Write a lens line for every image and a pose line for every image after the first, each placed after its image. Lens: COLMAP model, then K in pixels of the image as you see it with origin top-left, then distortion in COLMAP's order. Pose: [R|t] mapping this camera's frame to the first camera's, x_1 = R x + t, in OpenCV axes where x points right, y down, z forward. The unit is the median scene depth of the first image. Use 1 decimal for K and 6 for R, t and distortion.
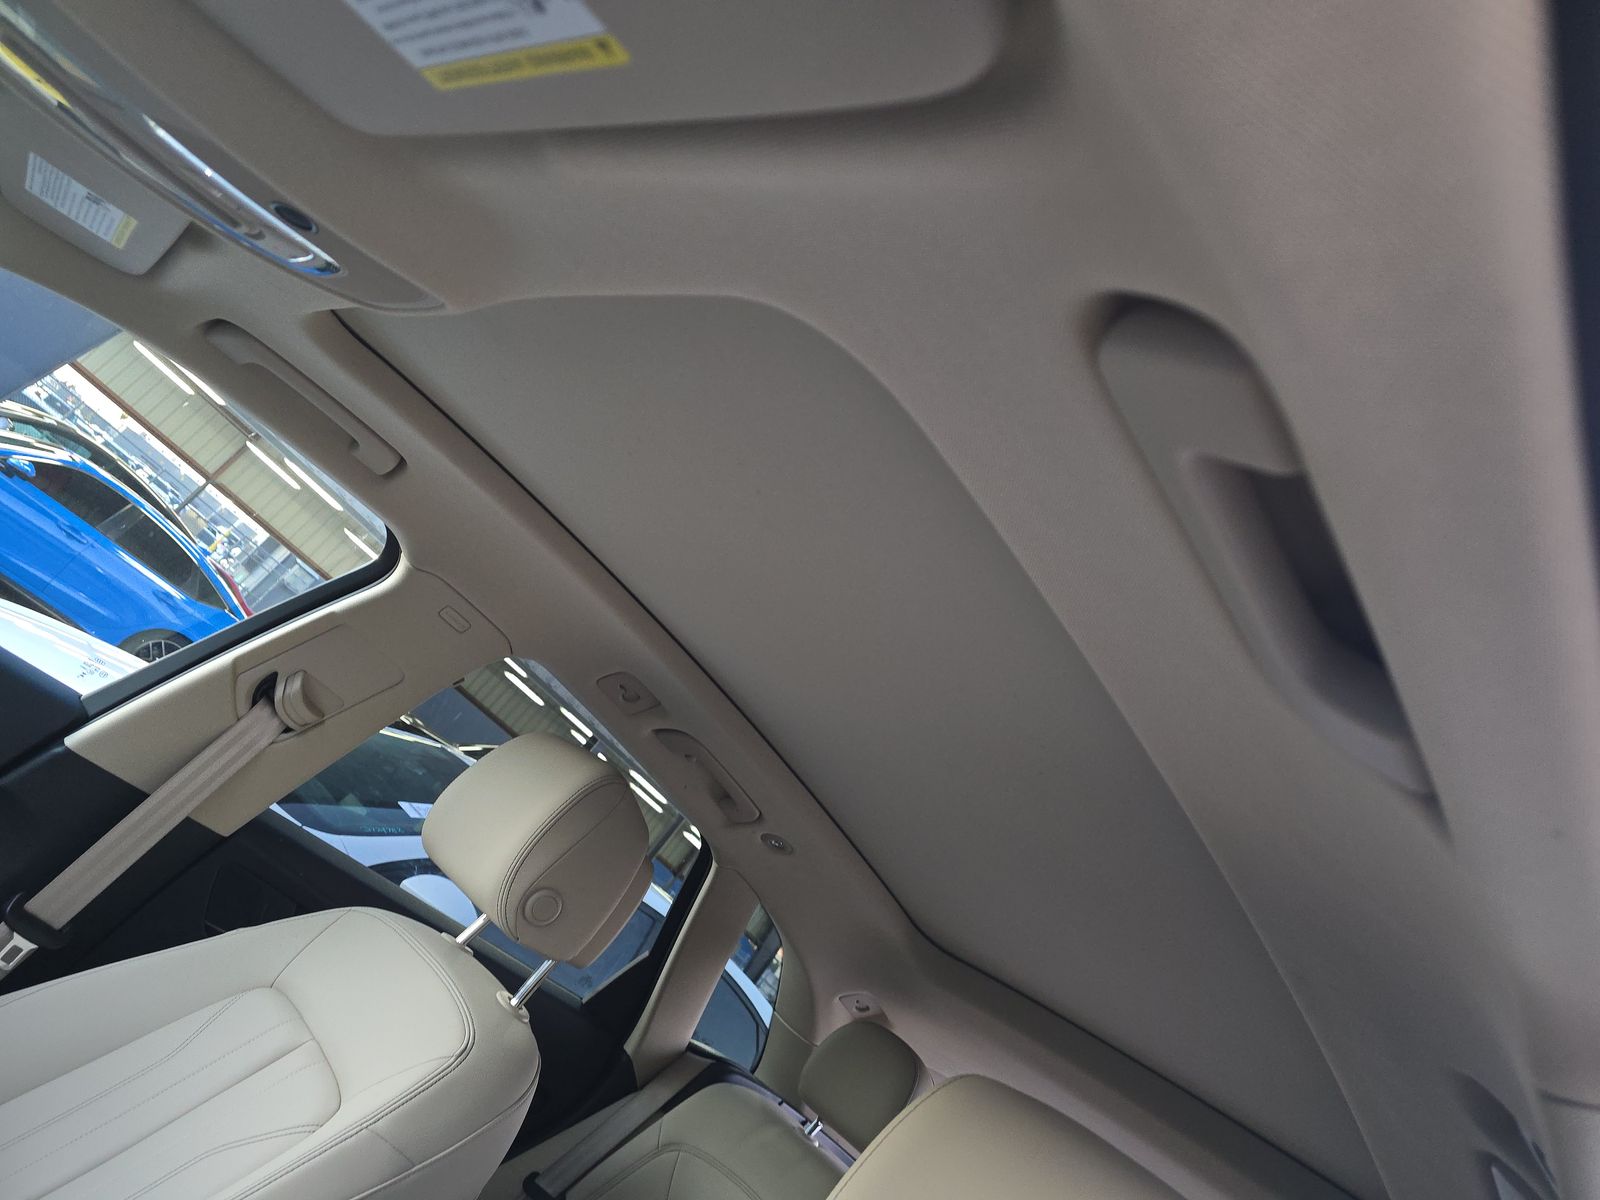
lens RADIAL K [[1077.2, 0, 792.2], [0, 1077.2, 611.3], [0, 0, 1]] dist [0.038562, -0.031427]
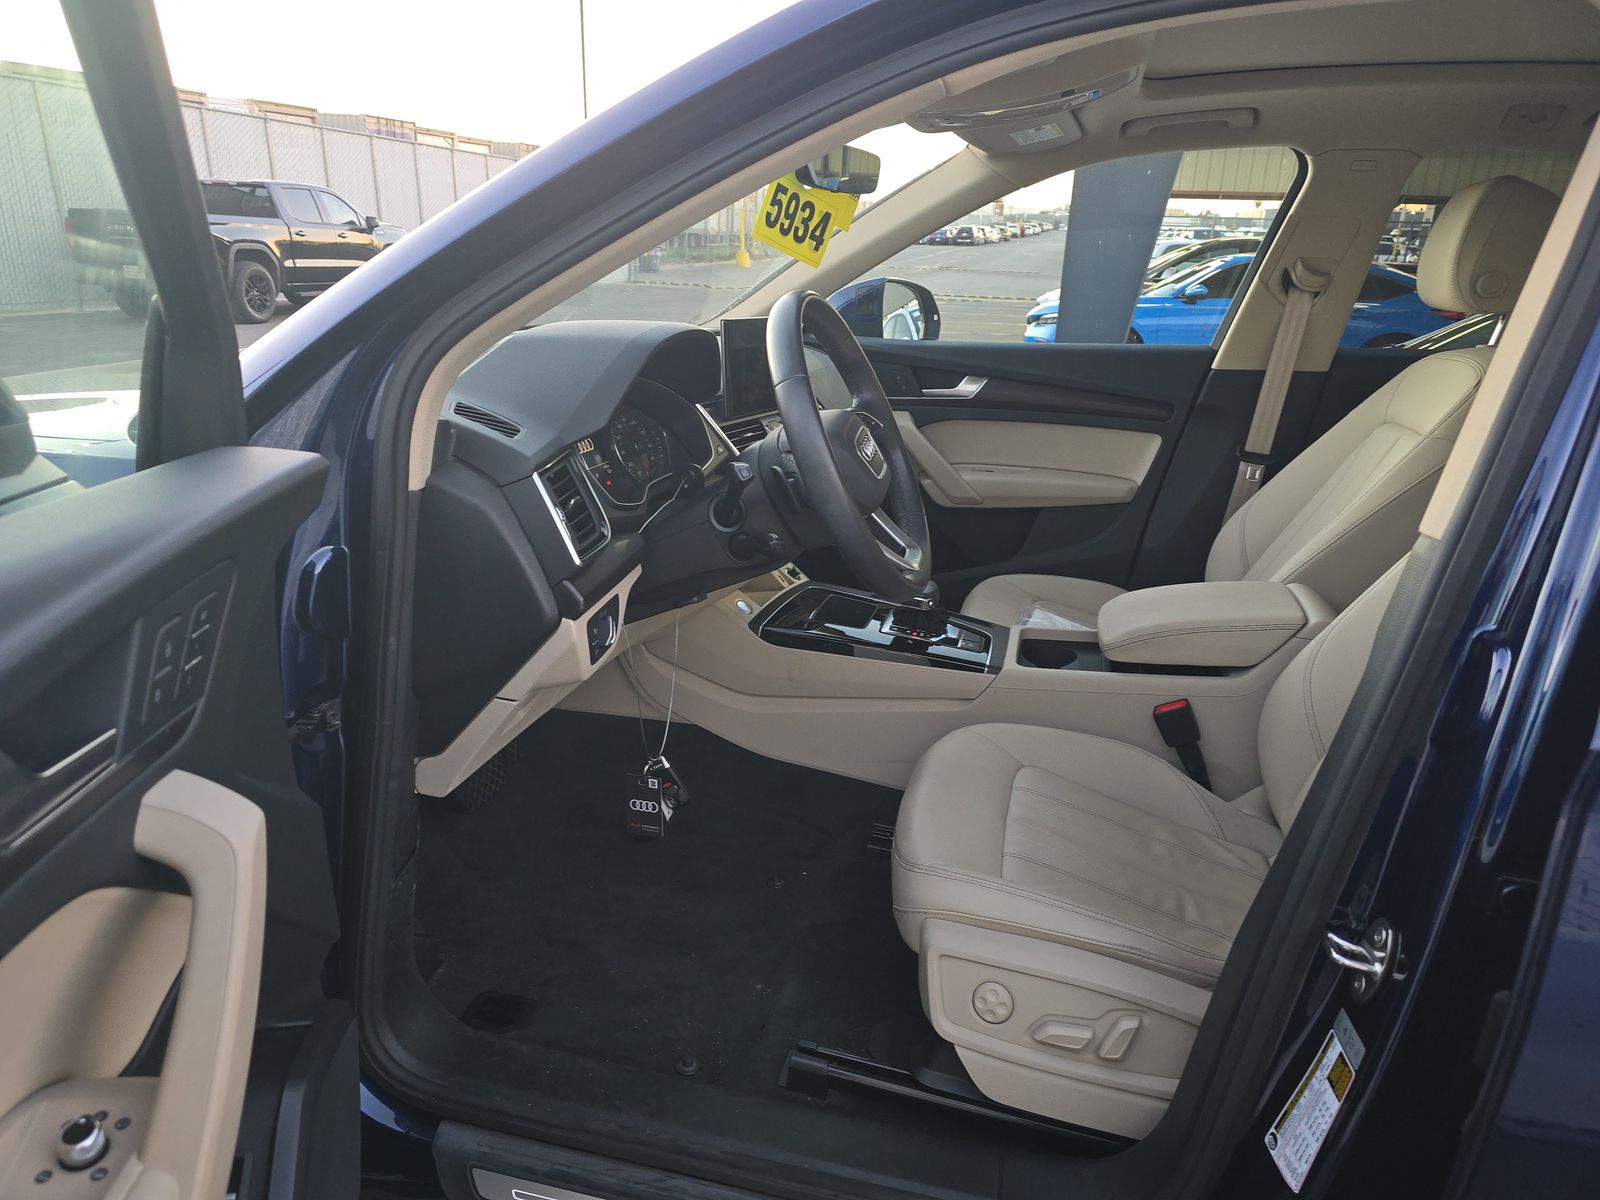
lens RADIAL K [[1077.2, 0, 794.4], [0, 1077.2, 606.8], [0, 0, 1]] dist [0.038562, -0.031427]
pose [[0.365757, -0.324939, -0.872145, 0.483881], [0.532792, 0.841440, -0.090059, 0.229762], [0.763121, -0.431732, 0.480888, -0.525628]]
